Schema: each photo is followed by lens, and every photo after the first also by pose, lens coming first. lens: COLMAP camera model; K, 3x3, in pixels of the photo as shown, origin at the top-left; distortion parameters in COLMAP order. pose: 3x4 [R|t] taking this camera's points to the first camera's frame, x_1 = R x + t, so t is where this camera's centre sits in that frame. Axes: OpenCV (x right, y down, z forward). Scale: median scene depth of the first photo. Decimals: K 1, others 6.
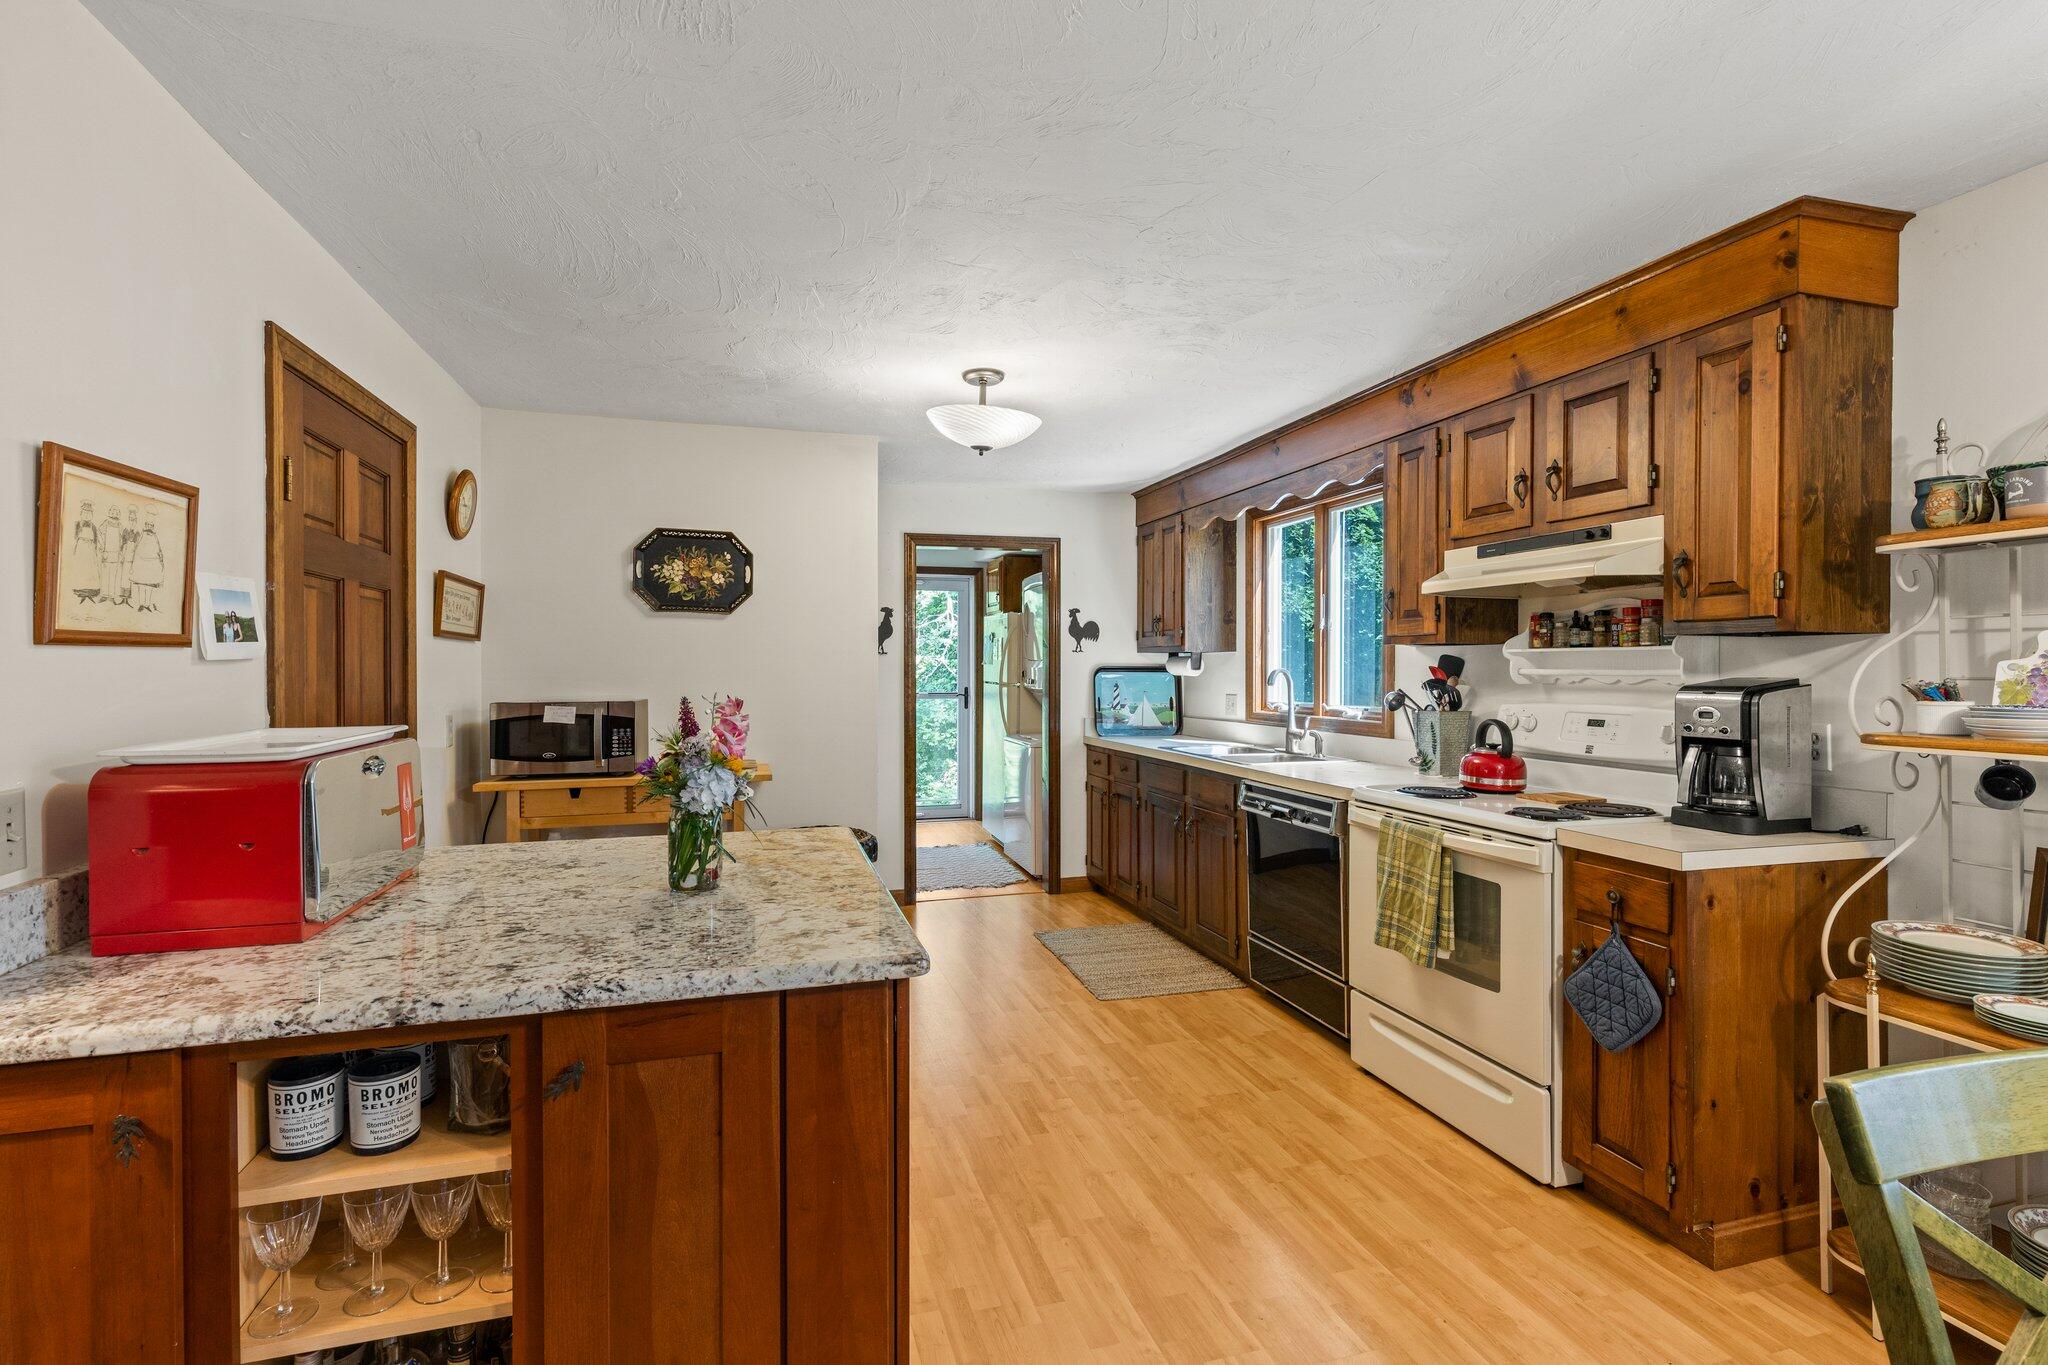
lens RADIAL K [[1050.3, 0, 998.7], [0, 1050.3, 673.9], [0, 0, 1]] dist [0.005359, -0.000346]
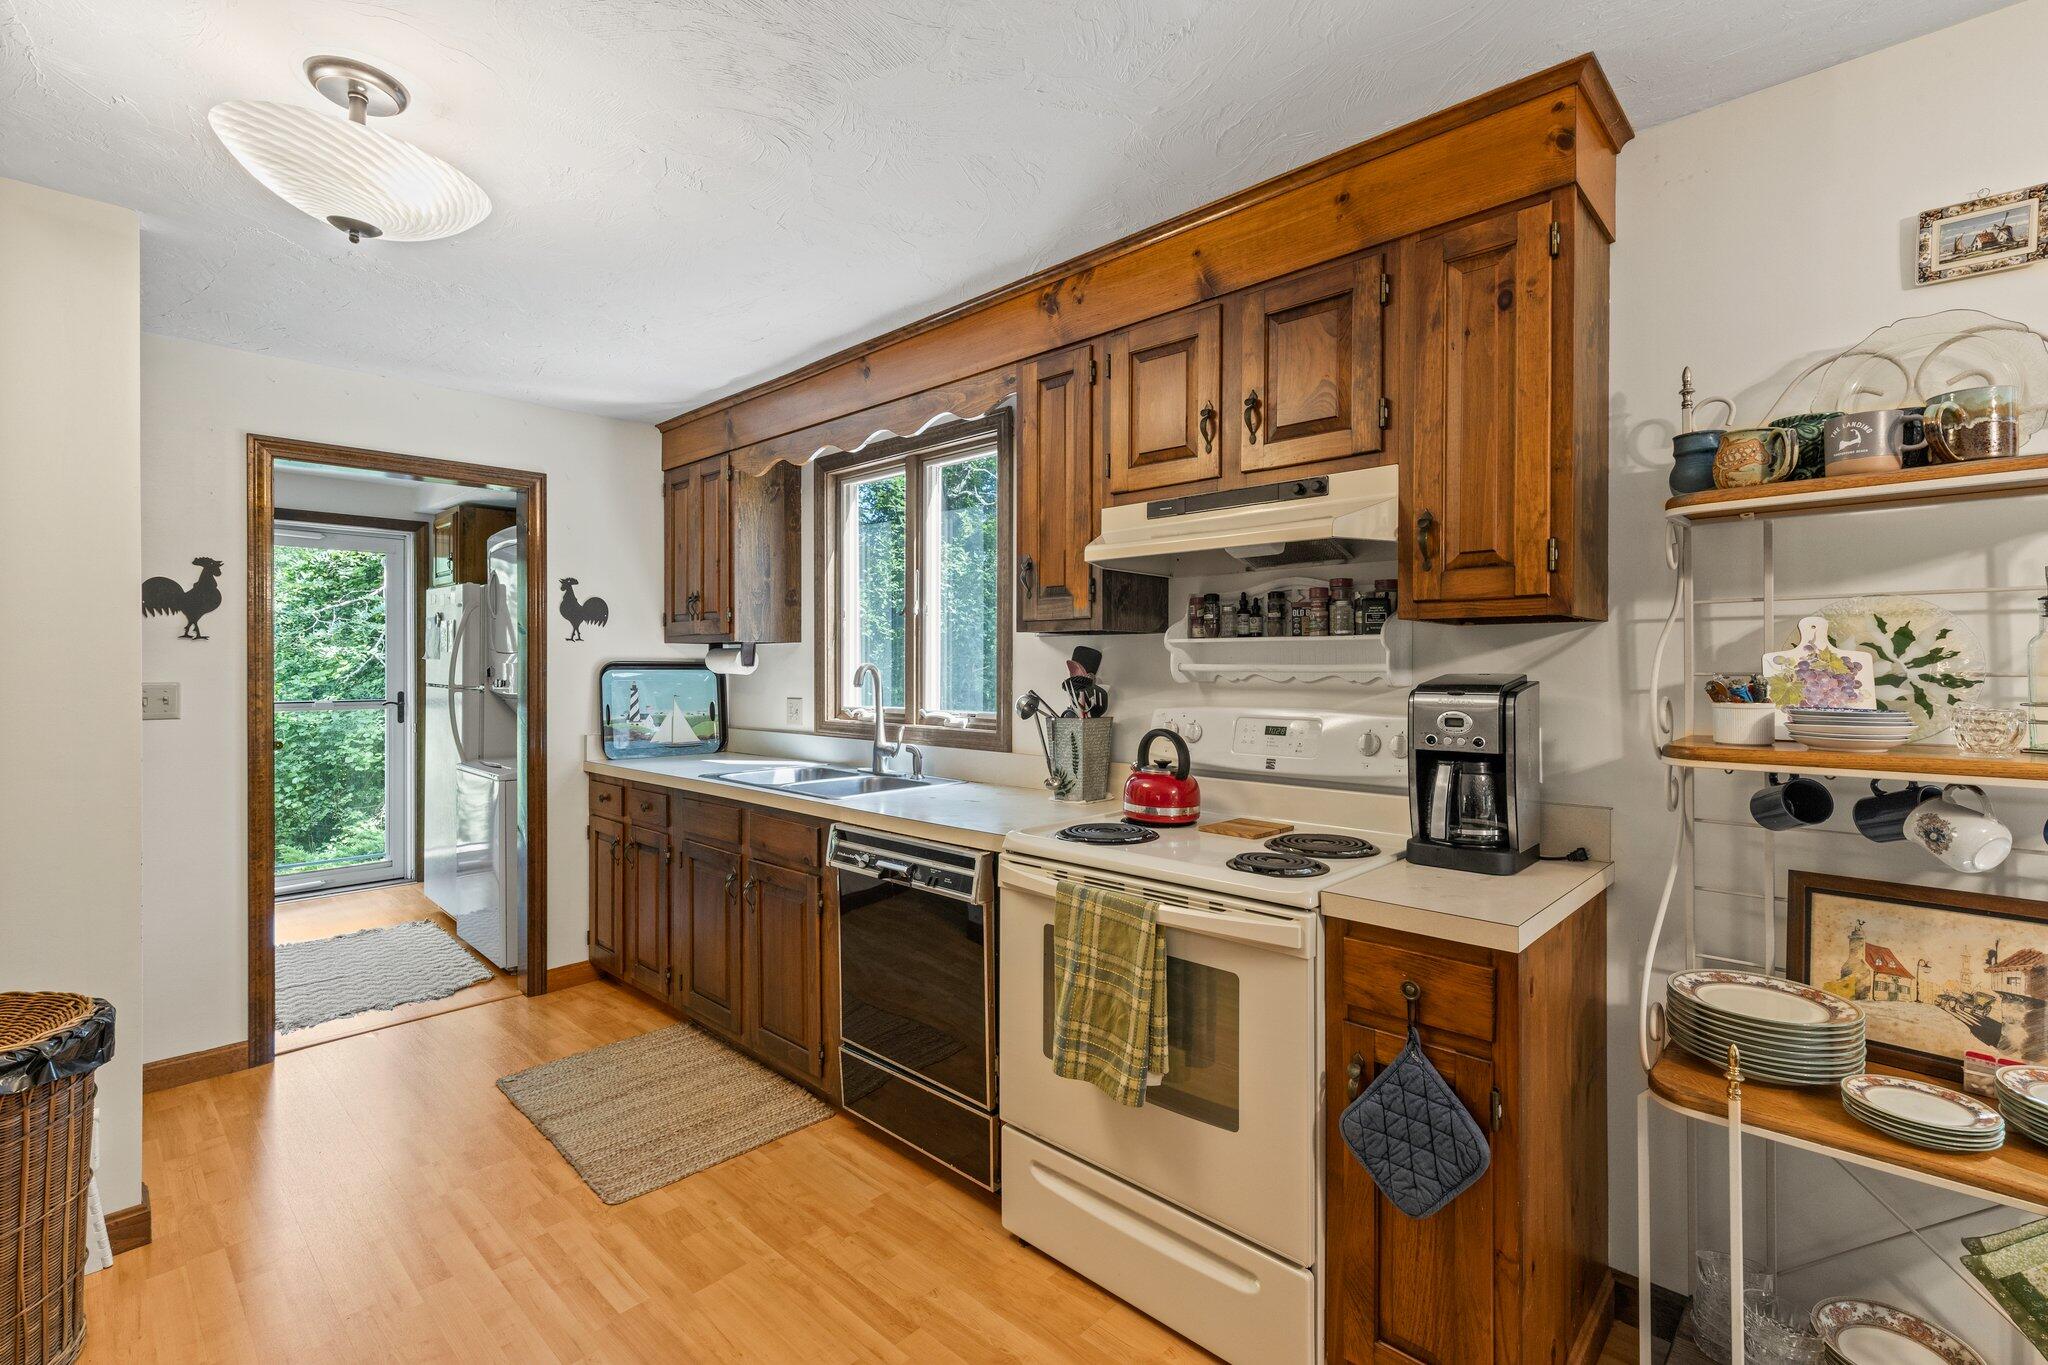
lens RADIAL K [[915.7, 0, 1005.1], [0, 915.7, 667.5], [0, 0, 1]] dist [0.005378, -0.000616]
pose [[0.875622, -0.001533, 0.482994, 0.047253], [0.003289, 0.999991, -0.002788, -0.000652], [-0.482986, 0.004030, 0.875619, 0.494883]]
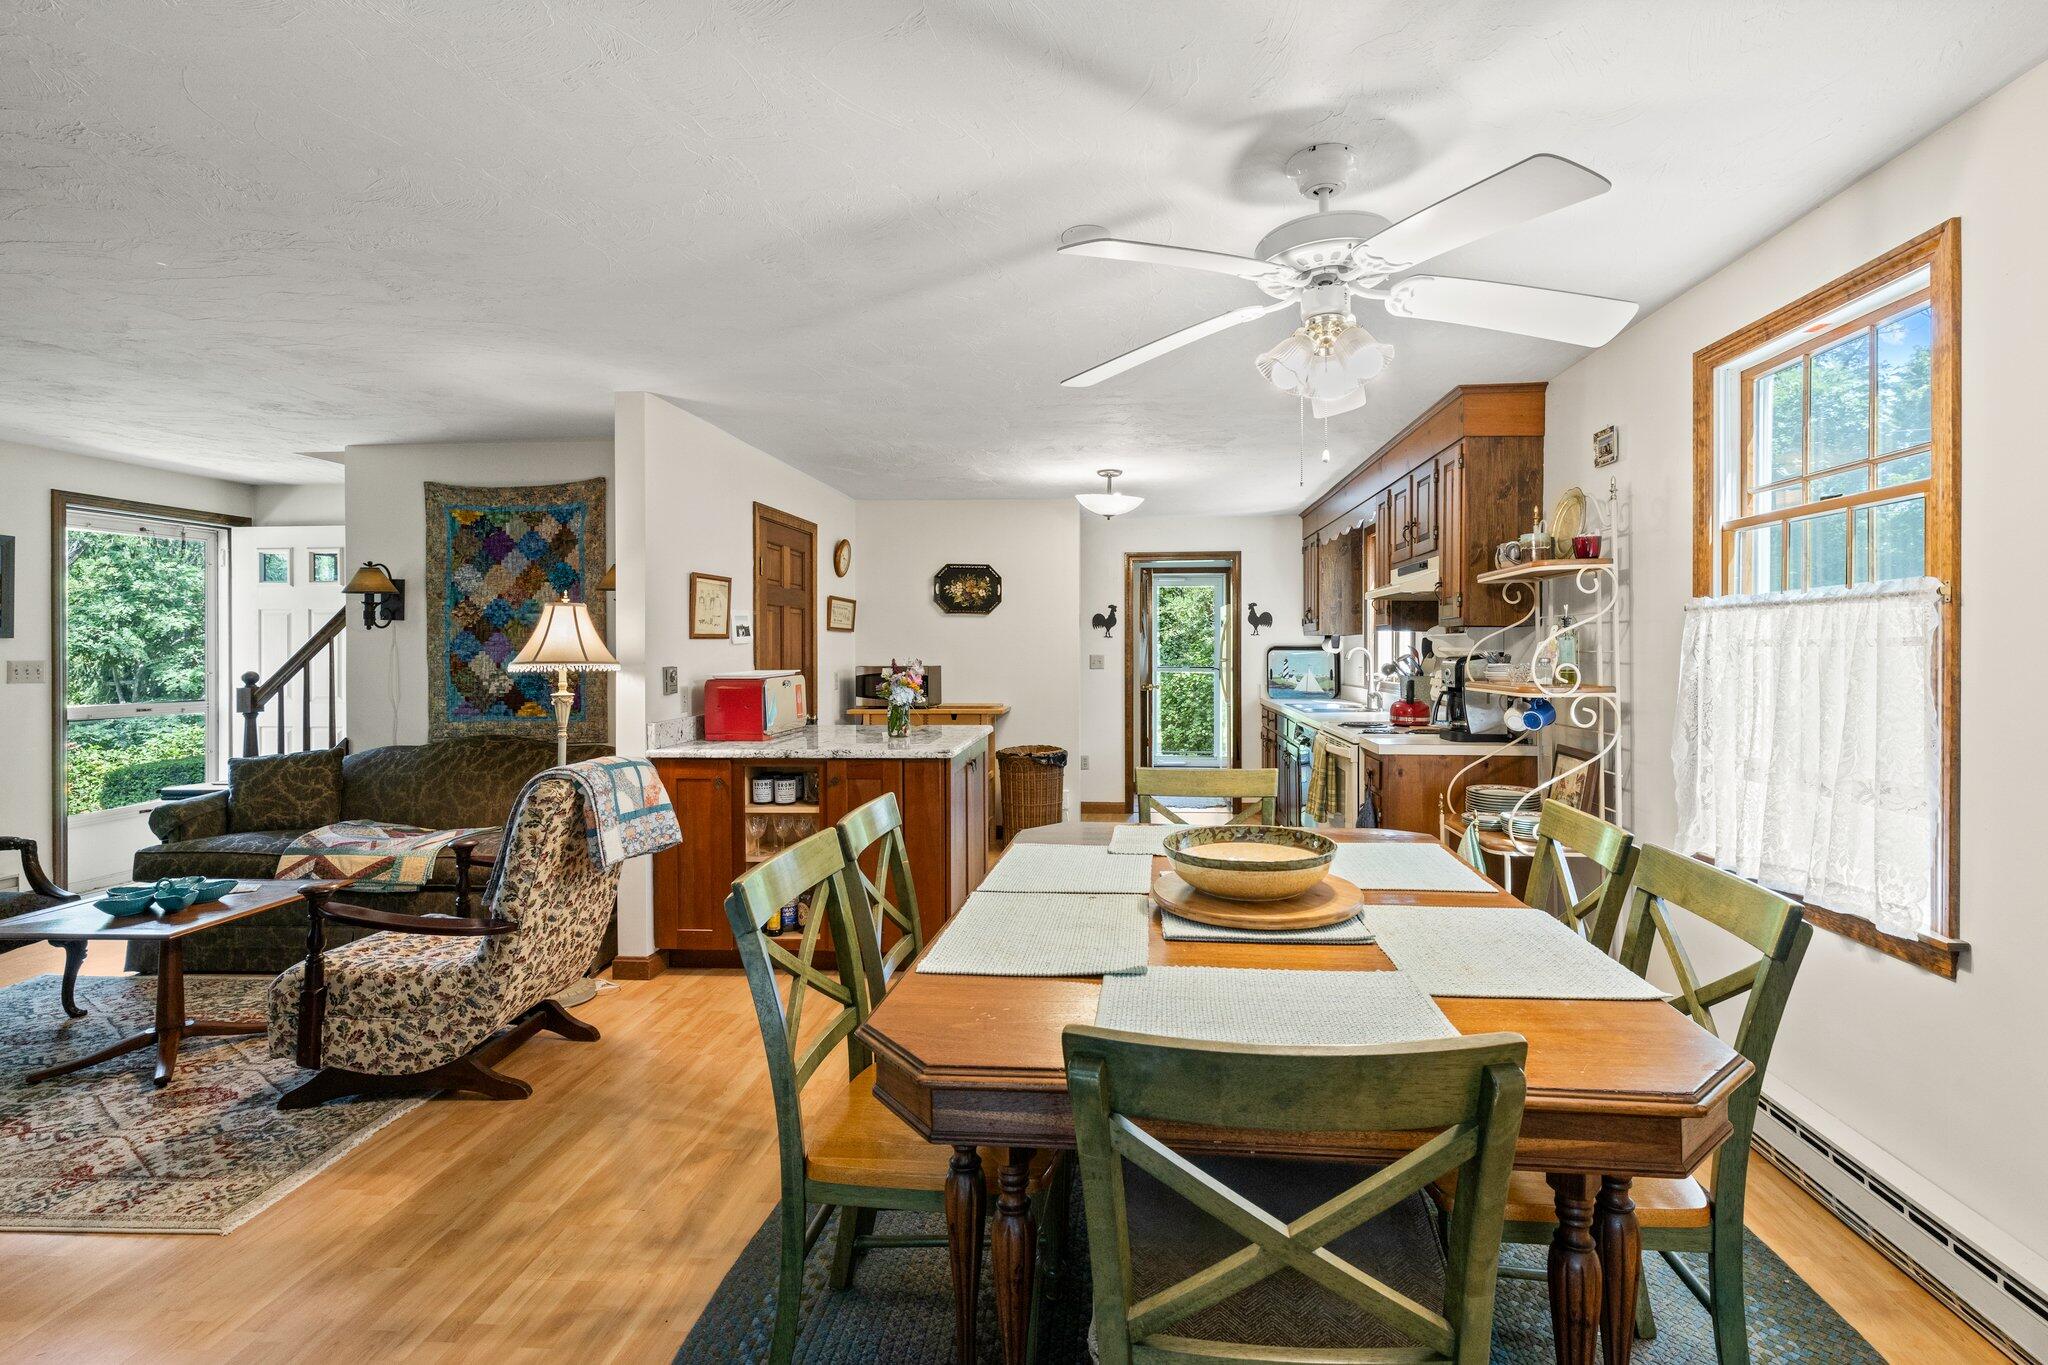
lens RADIAL K [[1543.6, 0, 1023.8], [0, 1543.6, 673.9], [0, 0, 1]] dist [0.000758, -0.002681]
pose [[0.904936, 0.006503, -0.425498, 0.977023], [-0.002145, 0.999940, 0.010720, 0.012270], [0.425543, -0.008788, 0.904896, -1.381156]]
